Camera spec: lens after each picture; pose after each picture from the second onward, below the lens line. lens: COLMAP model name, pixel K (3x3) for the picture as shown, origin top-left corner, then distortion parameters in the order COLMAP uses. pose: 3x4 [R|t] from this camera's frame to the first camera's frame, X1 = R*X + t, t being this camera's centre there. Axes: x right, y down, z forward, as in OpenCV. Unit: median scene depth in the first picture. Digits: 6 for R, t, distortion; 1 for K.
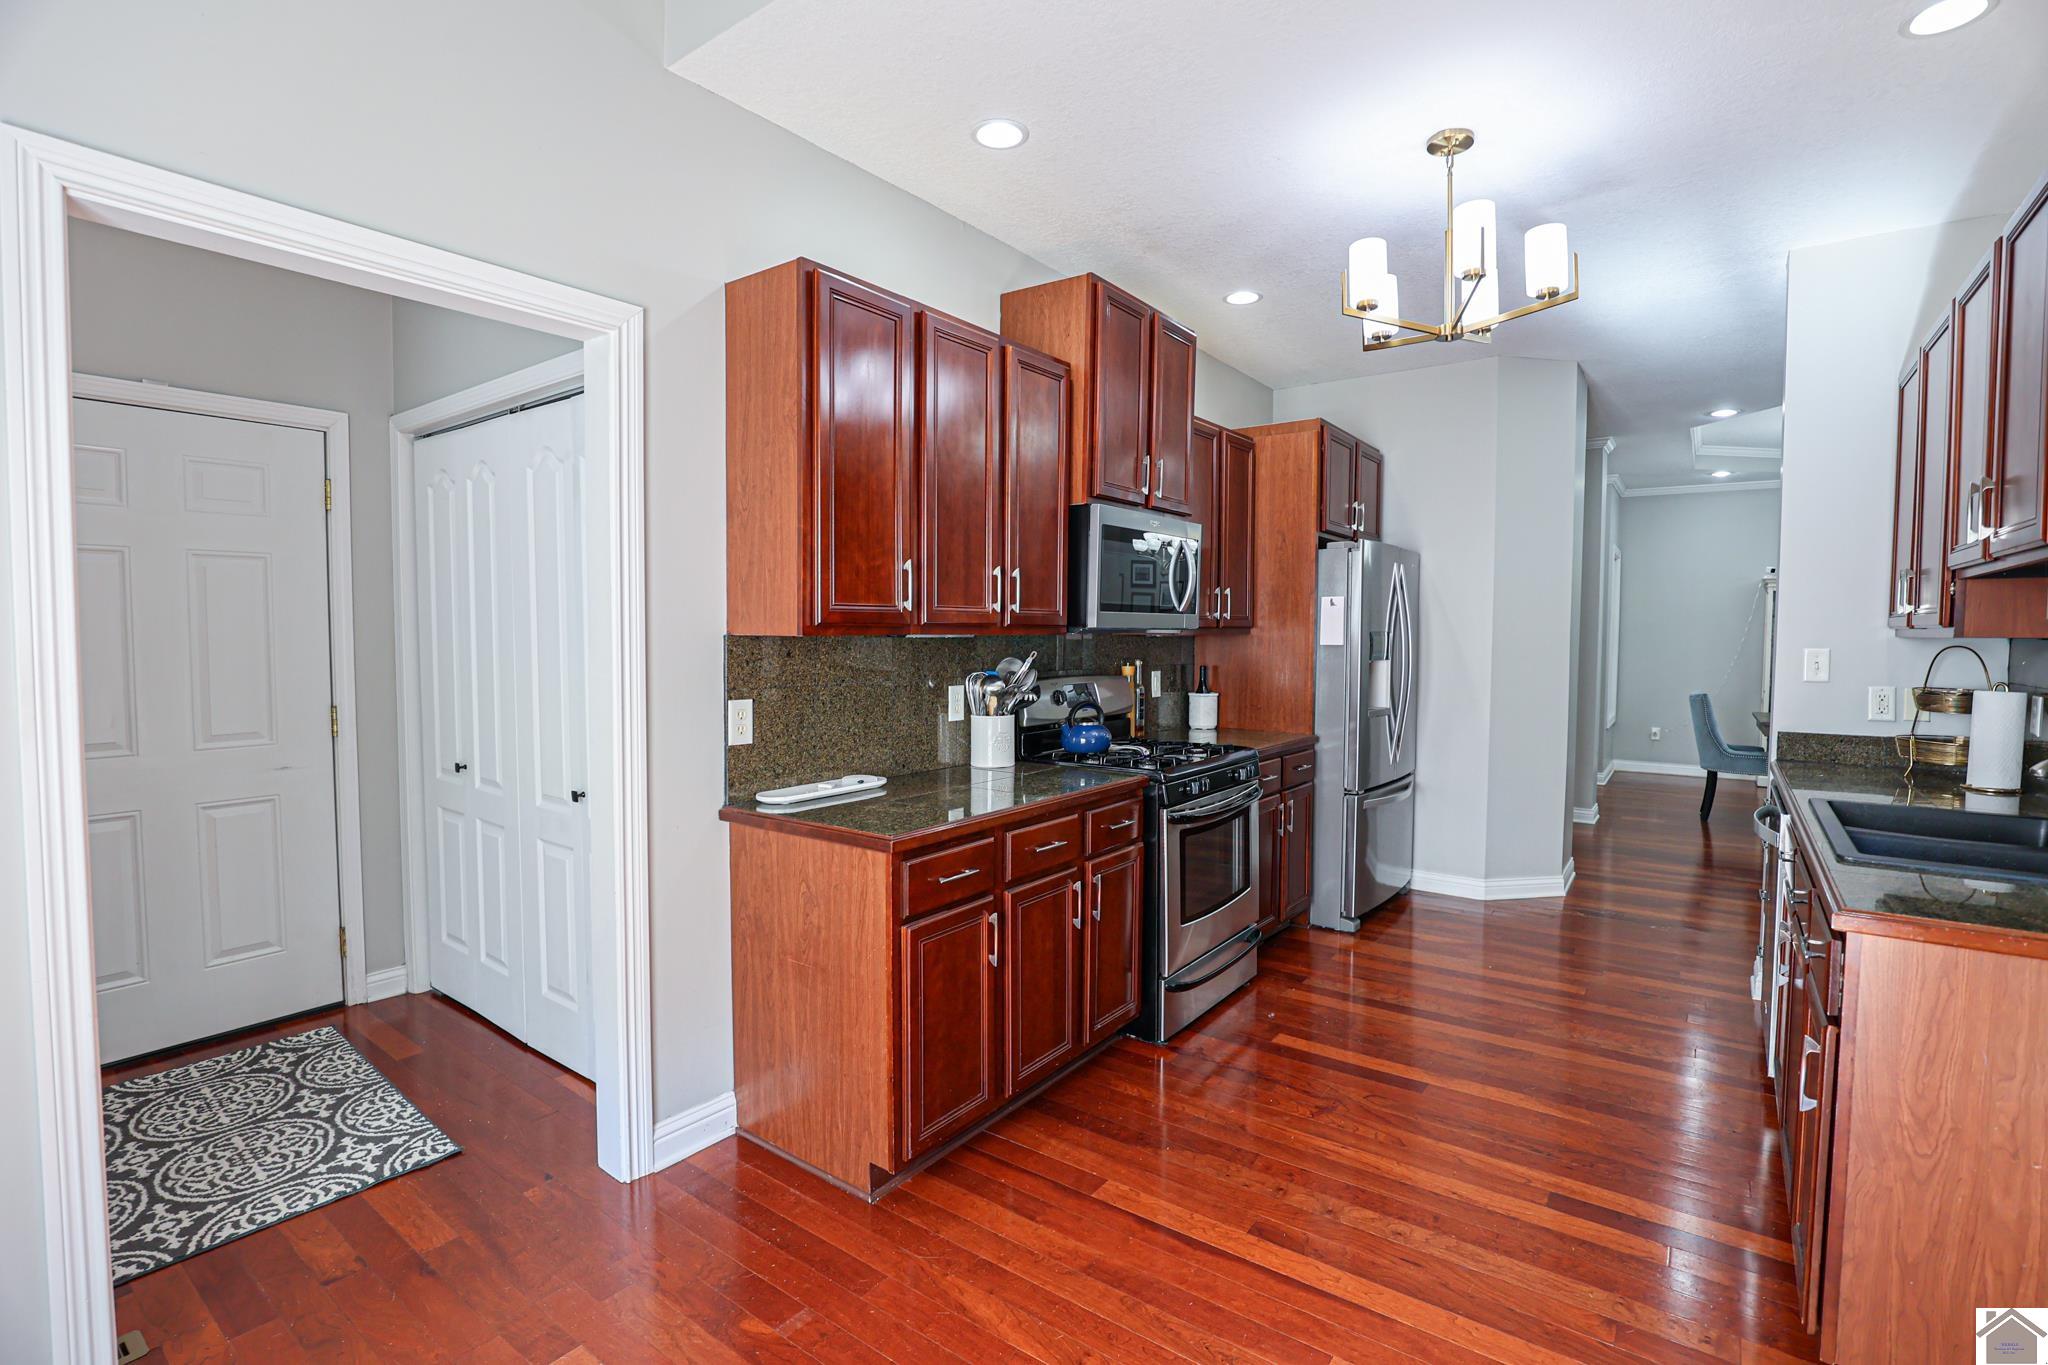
lens RADIAL K [[939.2, 0, 1023.3], [0, 939.2, 678.5], [0, 0, 1]] dist [-0.040033, 0.000673]
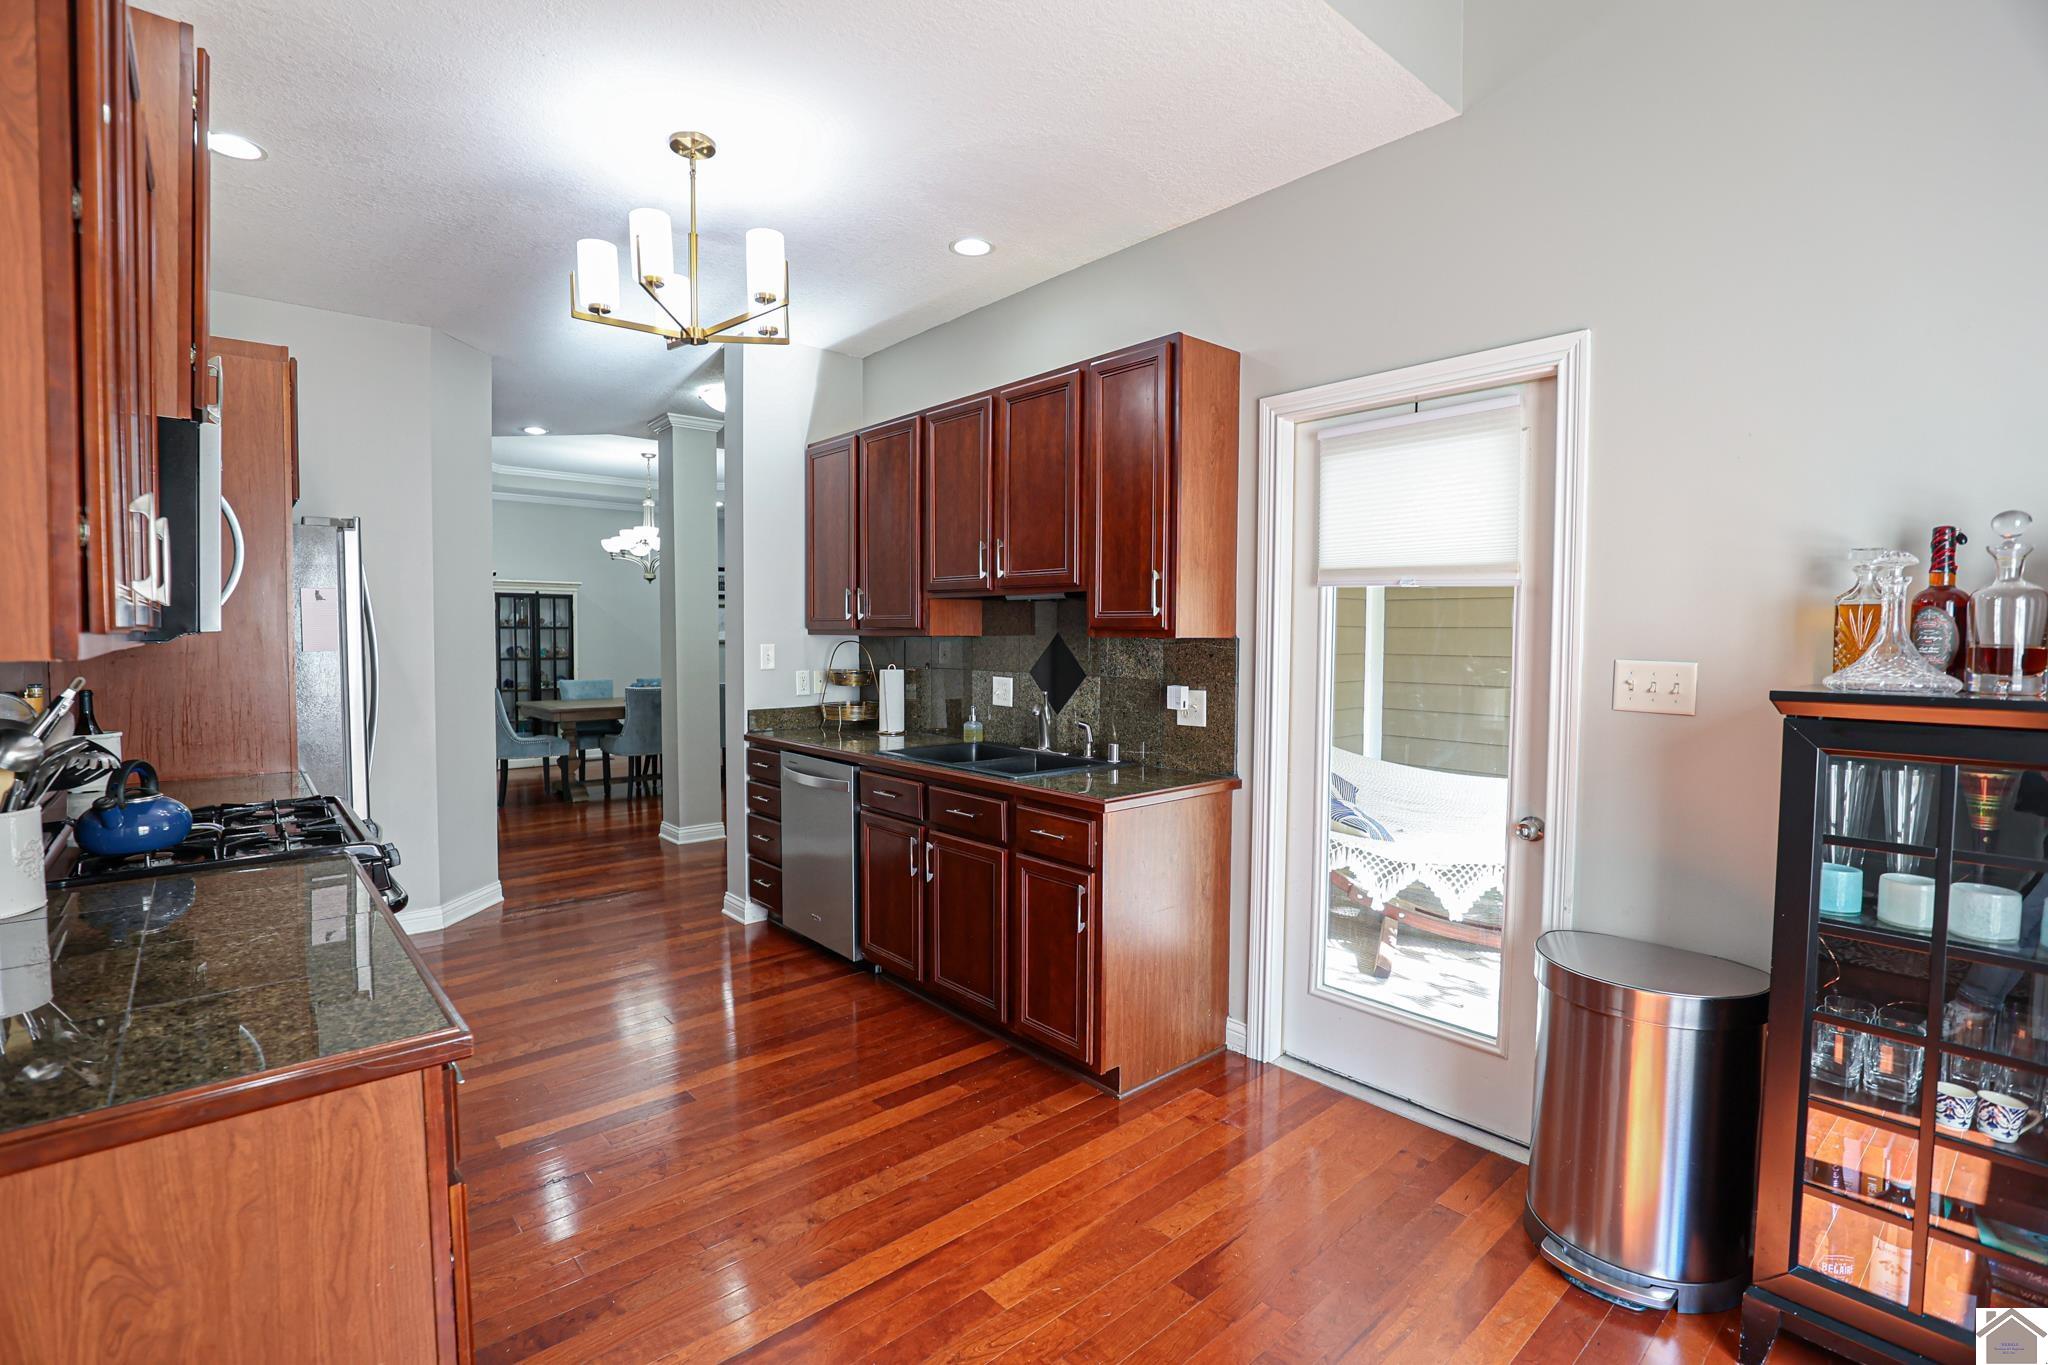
lens RADIAL K [[939.2, 0, 1023.3], [0, 939.2, 678.5], [0, 0, 1]] dist [-0.040033, 0.000673]
pose [[0.188455, -0.051048, 0.980754, -0.446837], [0.047060, 0.997970, 0.042902, -0.028134], [-0.980954, 0.038069, 0.190475, 0.443218]]
